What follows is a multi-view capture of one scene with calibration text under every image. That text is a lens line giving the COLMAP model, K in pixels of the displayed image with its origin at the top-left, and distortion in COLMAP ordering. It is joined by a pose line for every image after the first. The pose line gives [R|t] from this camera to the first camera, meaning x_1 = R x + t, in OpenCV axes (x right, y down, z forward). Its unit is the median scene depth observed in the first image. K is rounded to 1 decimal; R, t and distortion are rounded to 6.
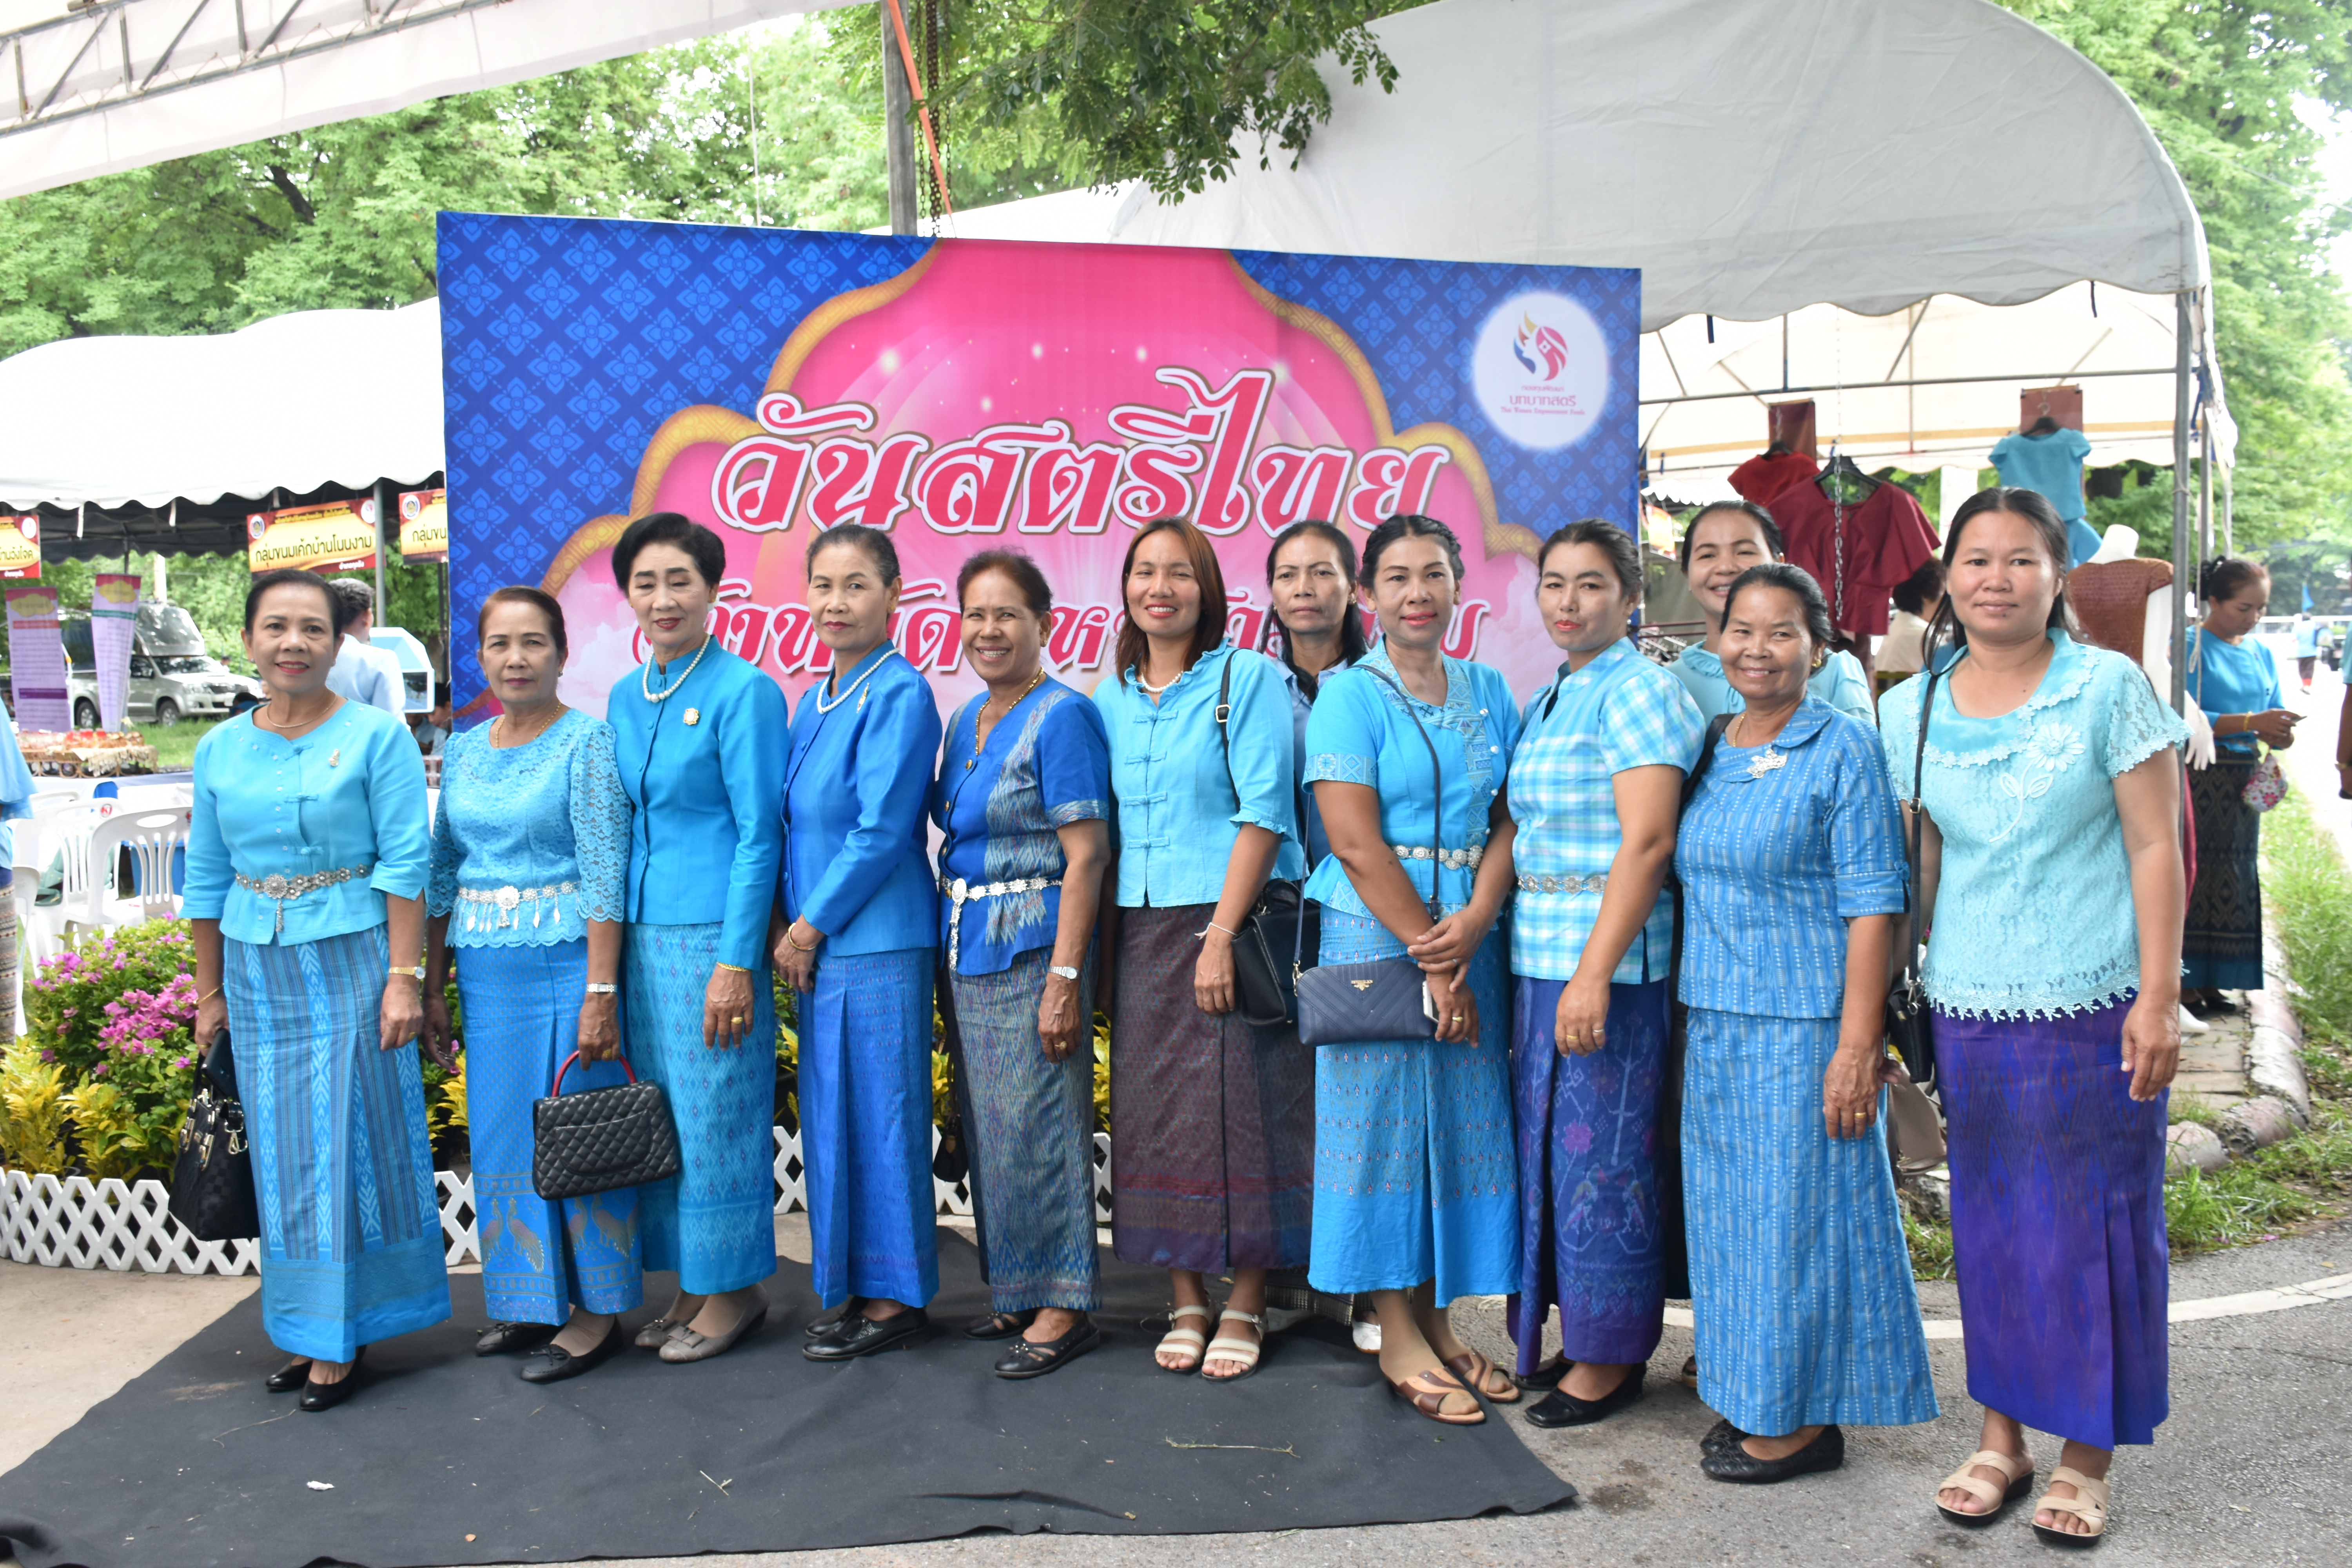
lens RADIAL K [[2014.5, 0, 1176.0], [0, 2014.5, 784.0], [0, 0, 1]] dist [-0.016688, 0.011207]
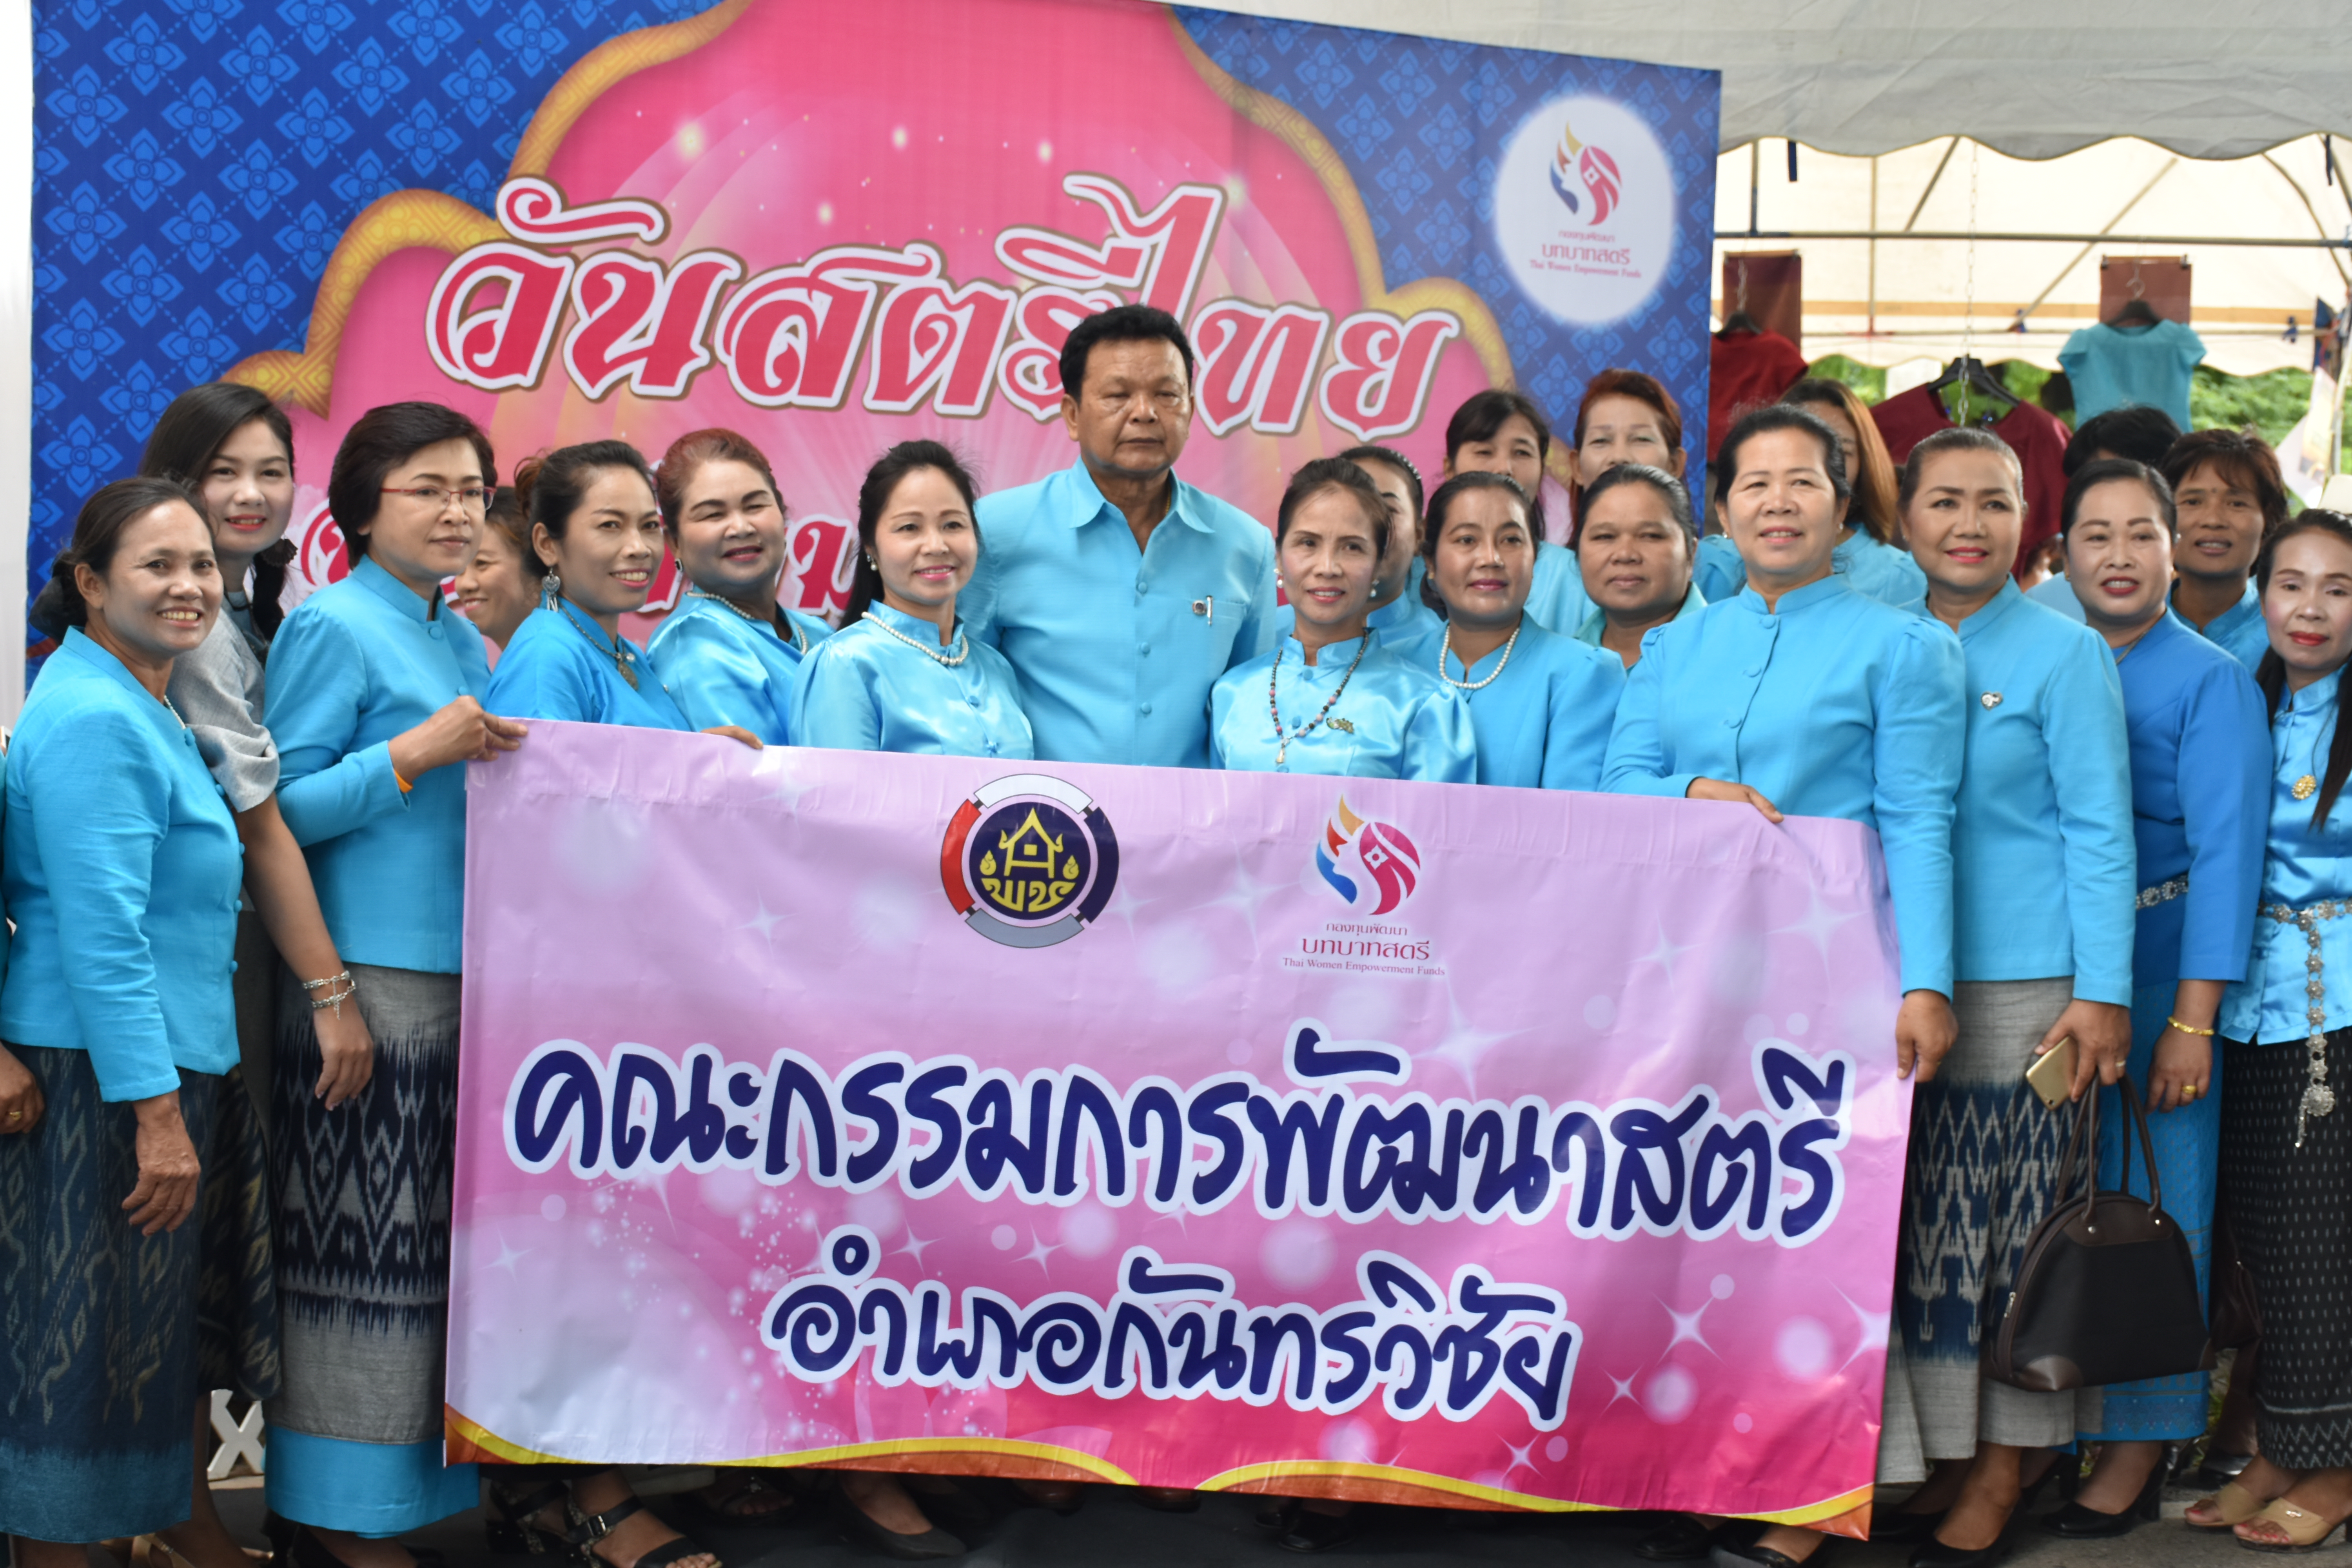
lens RADIAL K [[3772.3, 0, 1170.4], [0, 3772.3, 811.0], [0, 0, 1]] dist [-0.022015, 0.193683]
pose [[0.973690, 0.028340, 0.226110, -0.244422], [-0.024703, 0.999516, -0.018899, 0.026407], [-0.226536, 0.012816, 0.973919, -0.215616]]
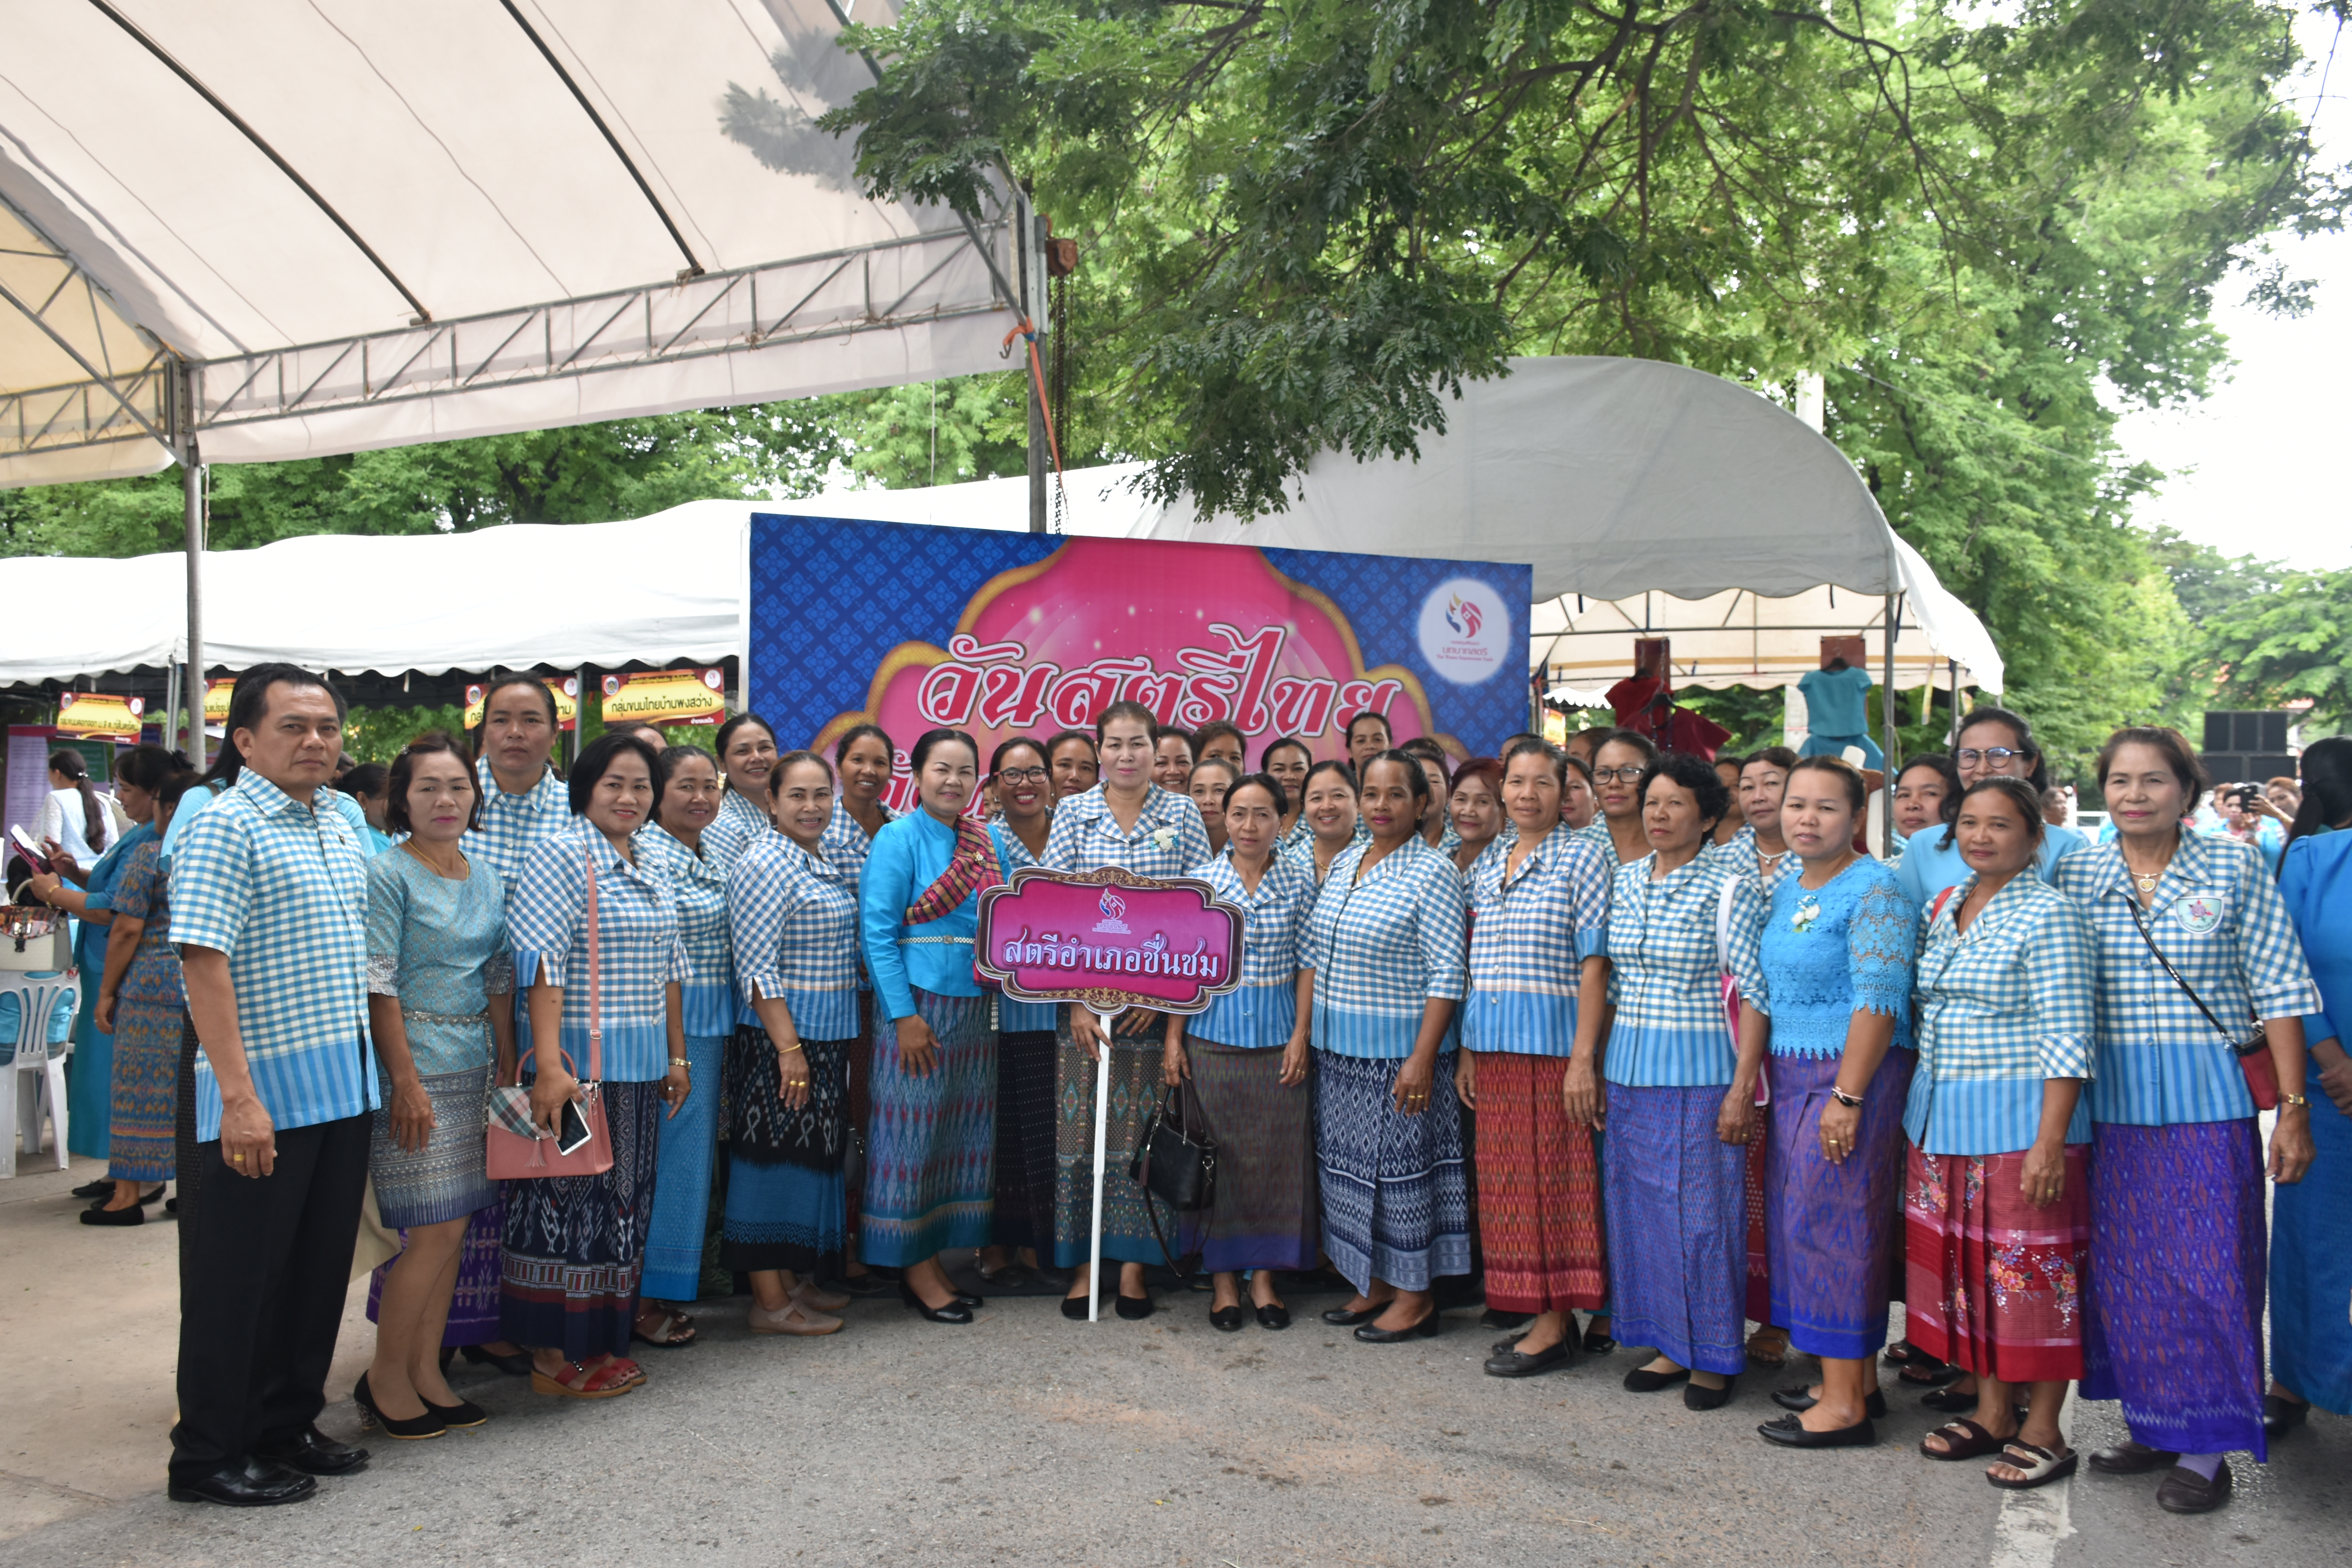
lens RADIAL K [[1903.8, 0, 1183.2], [0, 1903.8, 790.9], [0, 0, 1]] dist [0.011482, -0.002565]
pose [[0.998962, 0.030777, 0.033567, -0.070671], [-0.028073, 0.996539, -0.078249, 0.028347], [-0.035859, 0.077226, 0.996369, -0.391559]]
